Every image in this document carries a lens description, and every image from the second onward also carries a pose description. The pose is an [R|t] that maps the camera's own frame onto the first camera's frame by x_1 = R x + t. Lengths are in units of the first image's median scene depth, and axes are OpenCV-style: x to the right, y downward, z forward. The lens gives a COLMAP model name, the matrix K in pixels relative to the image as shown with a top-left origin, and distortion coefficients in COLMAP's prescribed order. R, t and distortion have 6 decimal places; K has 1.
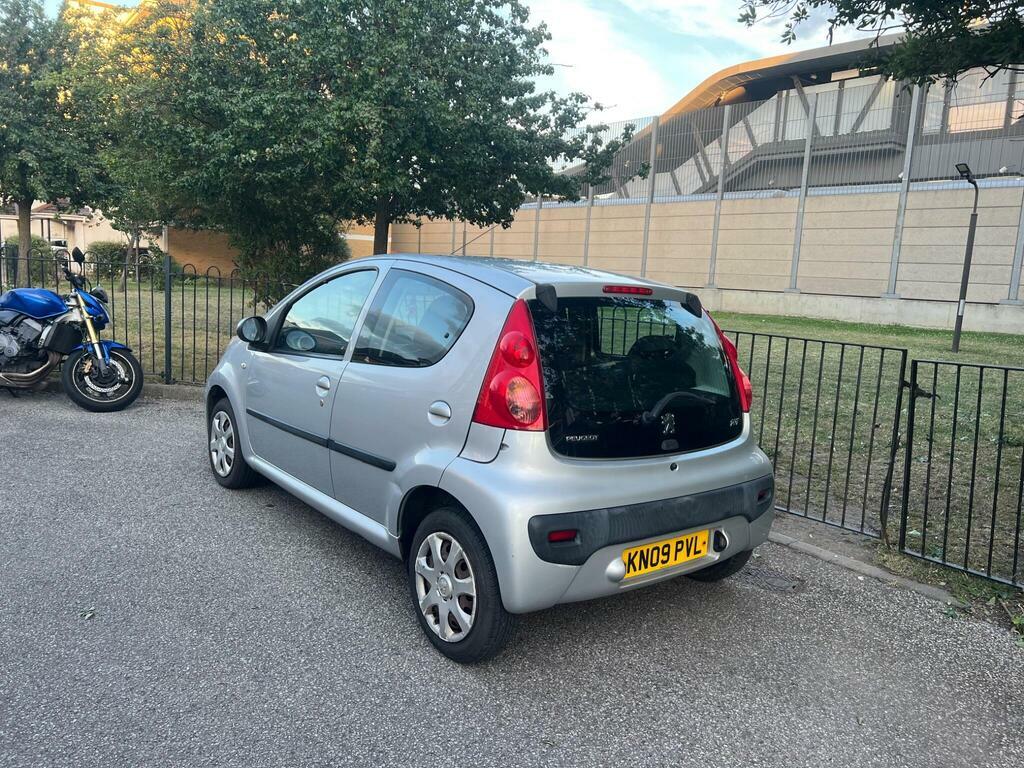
lens RADIAL K [[754.2, 0, 516.3], [0, 754.2, 383.8], [0, 0, 1]] dist [0.025530, -0.001170]
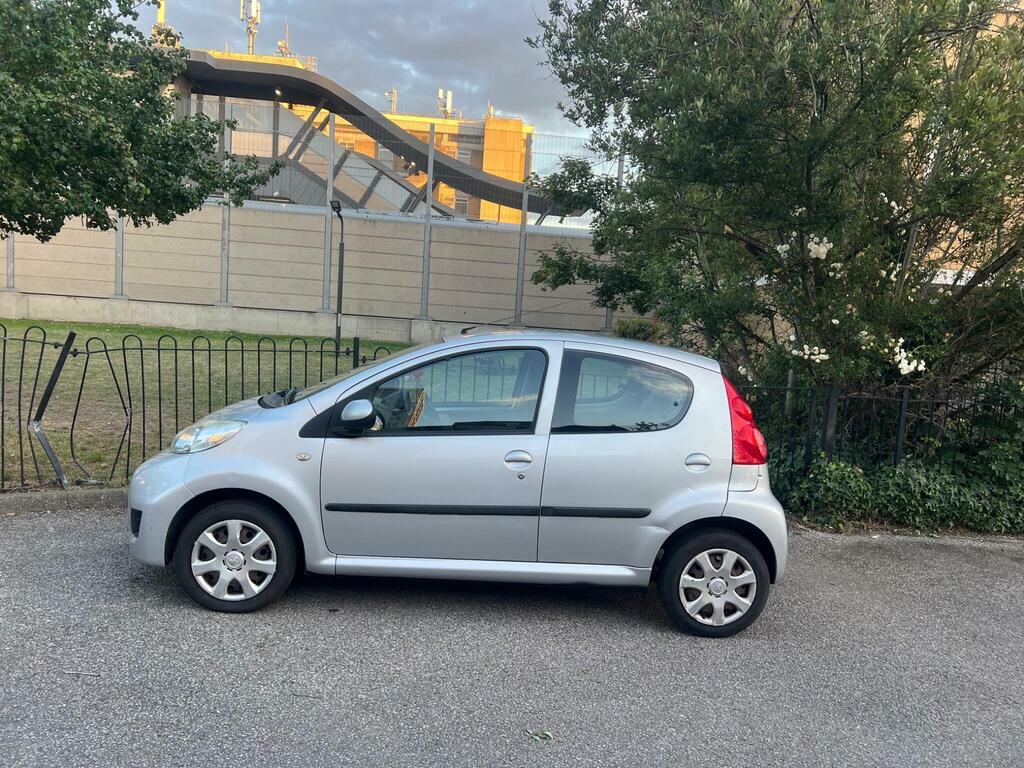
lens RADIAL K [[754.2, 0, 516.3], [0, 754.2, 383.8], [0, 0, 1]] dist [0.025530, -0.001170]
pose [[0.580440, -0.085451, 0.809807, -0.142484], [0.082591, 0.995528, 0.045850, -0.019578], [-0.810103, 0.040269, 0.584902, 0.049530]]
